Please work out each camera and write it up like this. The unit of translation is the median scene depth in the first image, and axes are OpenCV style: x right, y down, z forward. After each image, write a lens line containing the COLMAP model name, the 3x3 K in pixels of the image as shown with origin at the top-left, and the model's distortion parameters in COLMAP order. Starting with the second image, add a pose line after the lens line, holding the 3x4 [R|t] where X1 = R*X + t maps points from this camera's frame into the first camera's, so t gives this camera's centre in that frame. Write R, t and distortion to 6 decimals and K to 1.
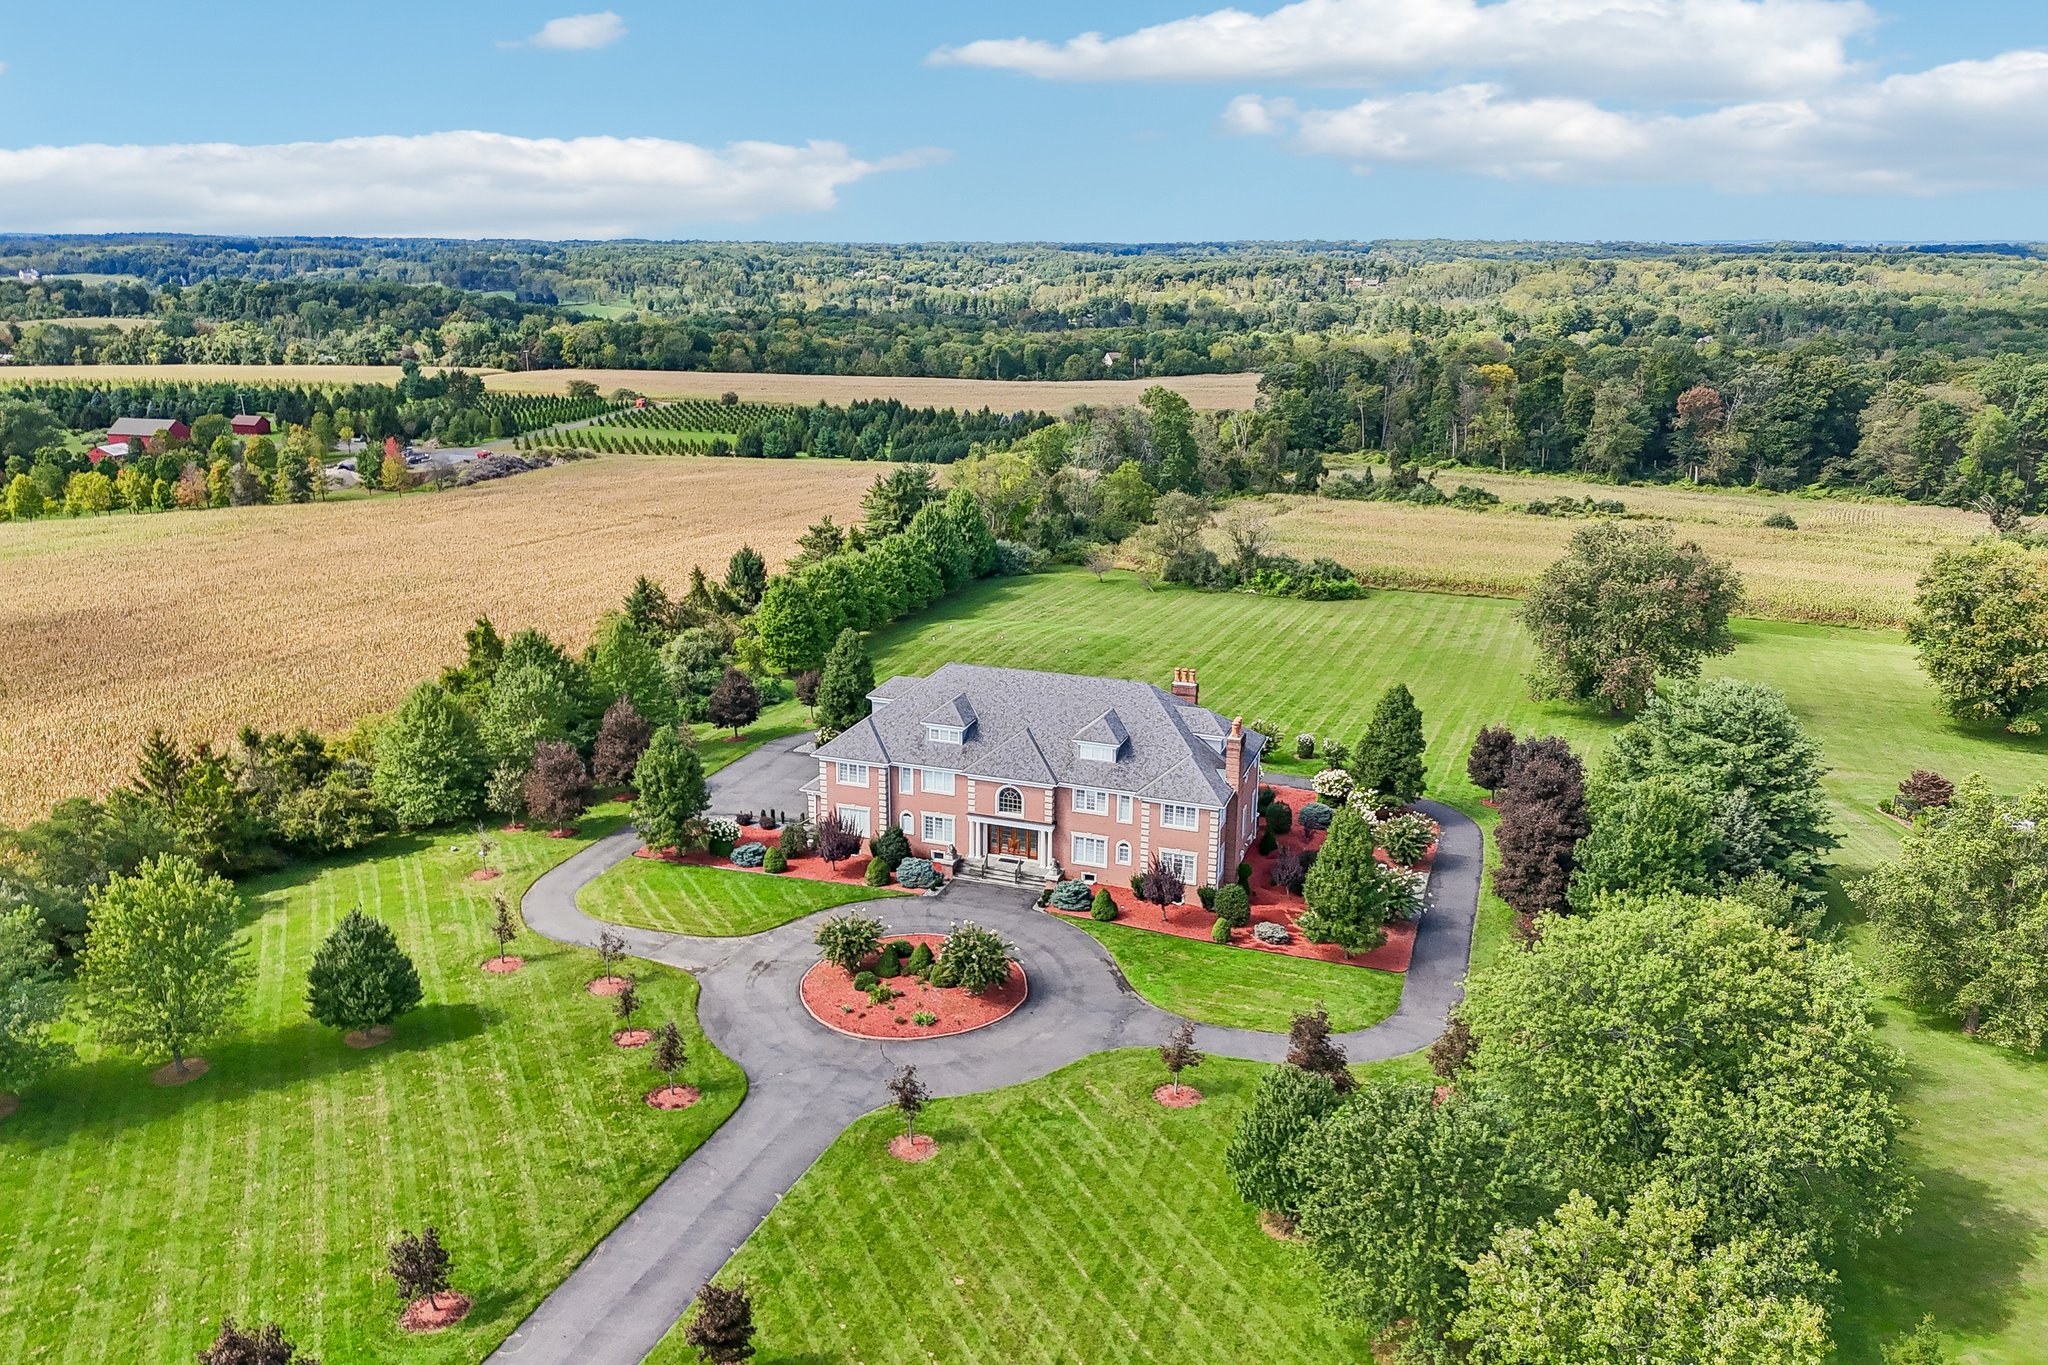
lens RADIAL K [[1475.2, 0, 1013.4], [0, 1475.2, 689.0], [0, 0, 1]] dist [0.072888, -0.077745]
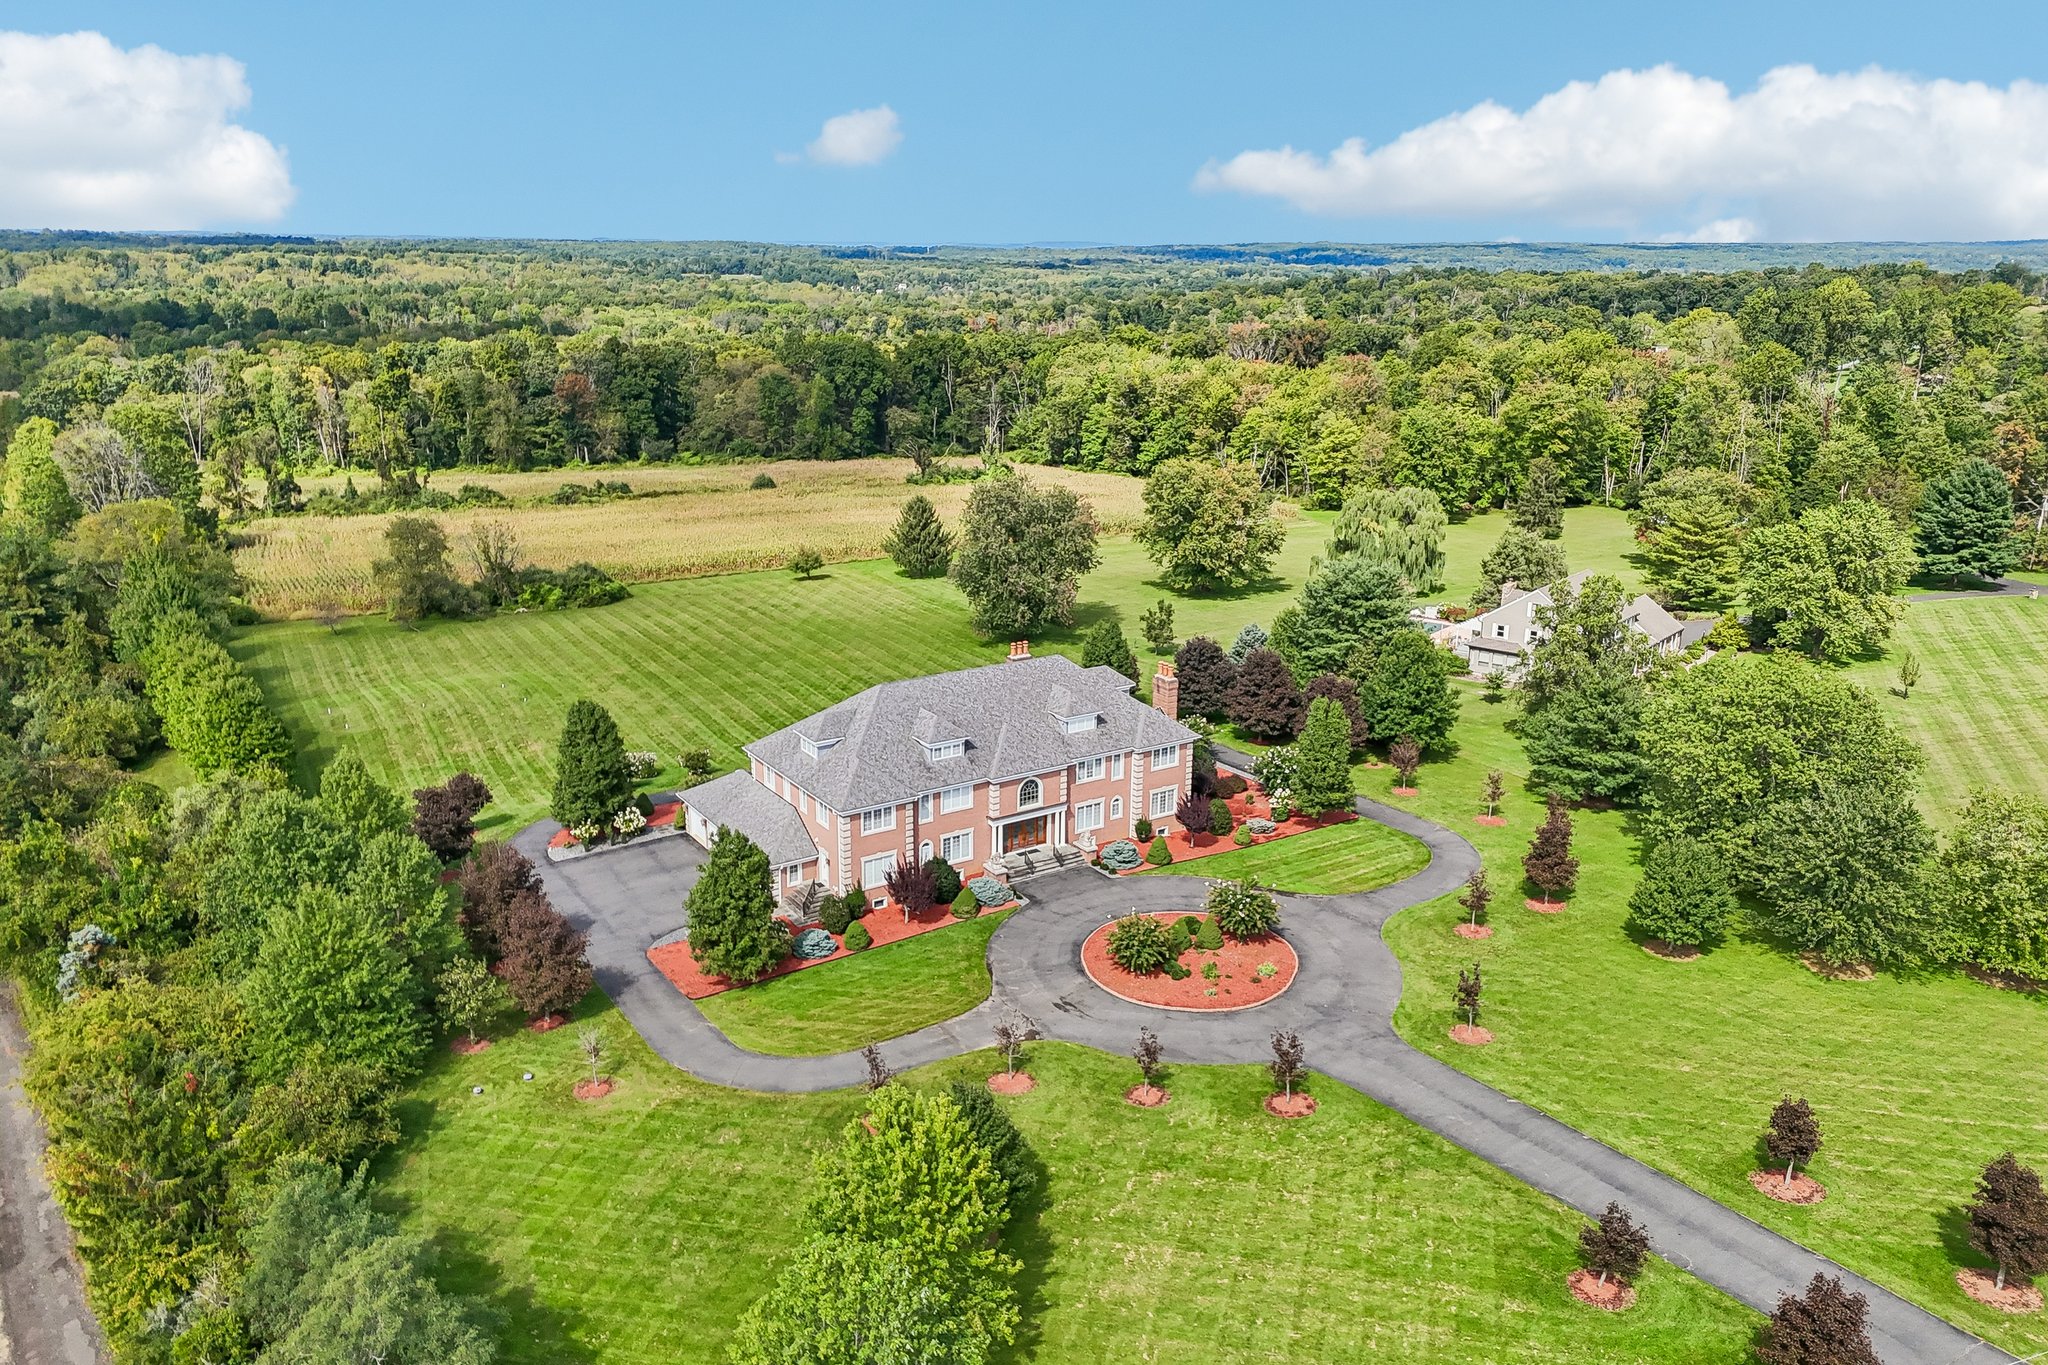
lens RADIAL K [[1475.2, 0, 1013.4], [0, 1475.2, 689.0], [0, 0, 1]] dist [0.072888, -0.077745]
pose [[0.614191, -0.224511, 0.756548, -0.363850], [0.220825, 0.969275, 0.108366, -0.050614], [-0.757632, 0.100507, 0.644897, 0.166197]]
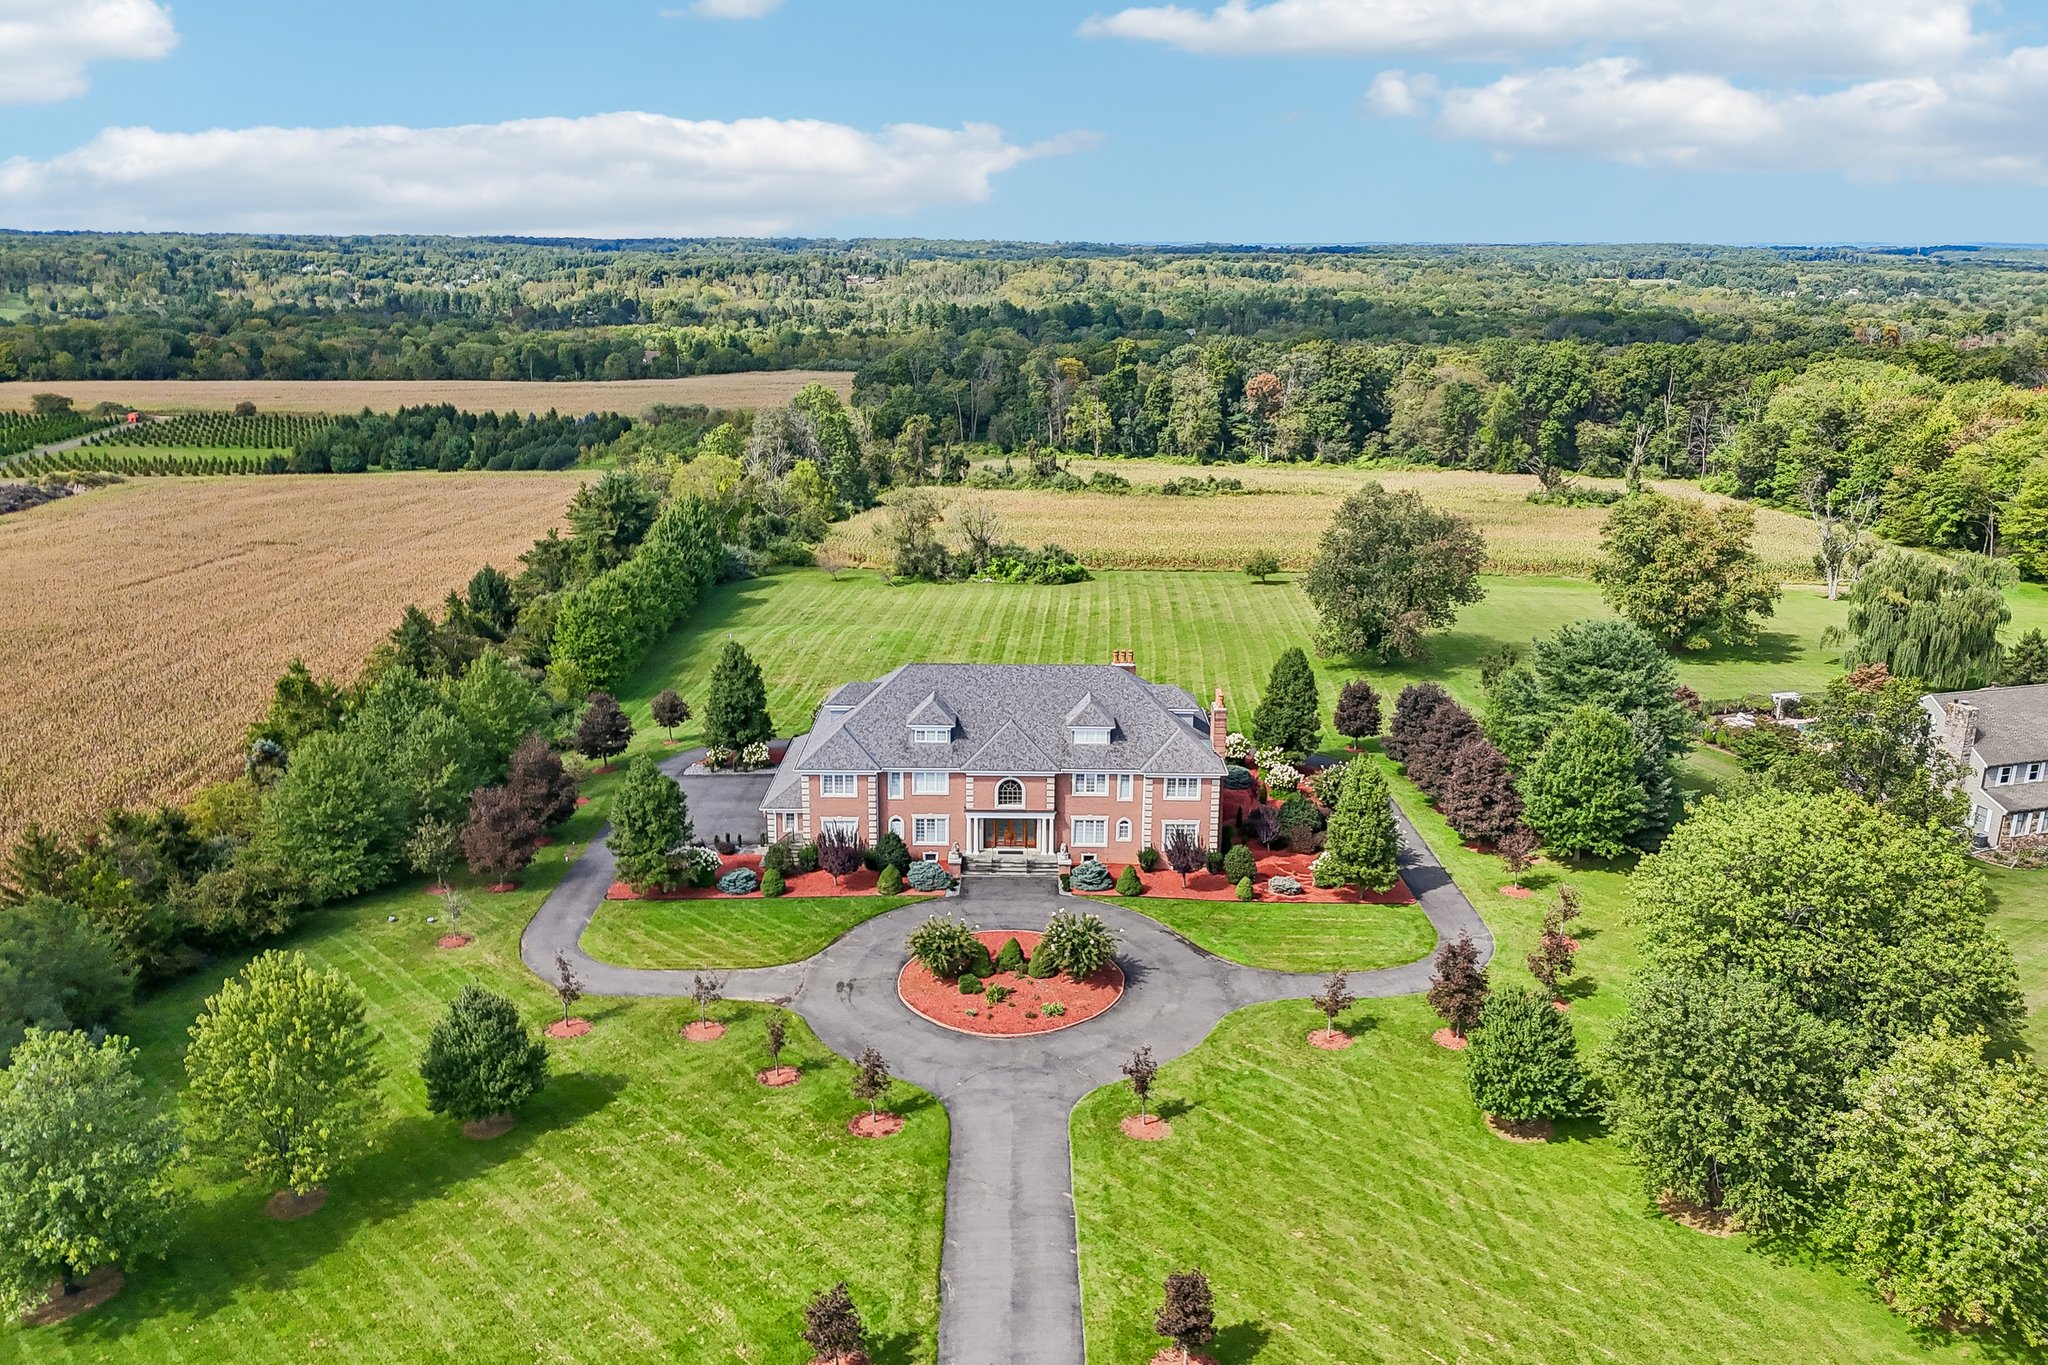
lens RADIAL K [[1475.2, 0, 1013.4], [0, 1475.2, 689.0], [0, 0, 1]] dist [0.072888, -0.077745]
pose [[0.946080, -0.091280, 0.310806, -0.147377], [0.090689, 0.995744, 0.016384, -0.005477], [-0.310979, 0.012687, 0.950332, 0.017873]]
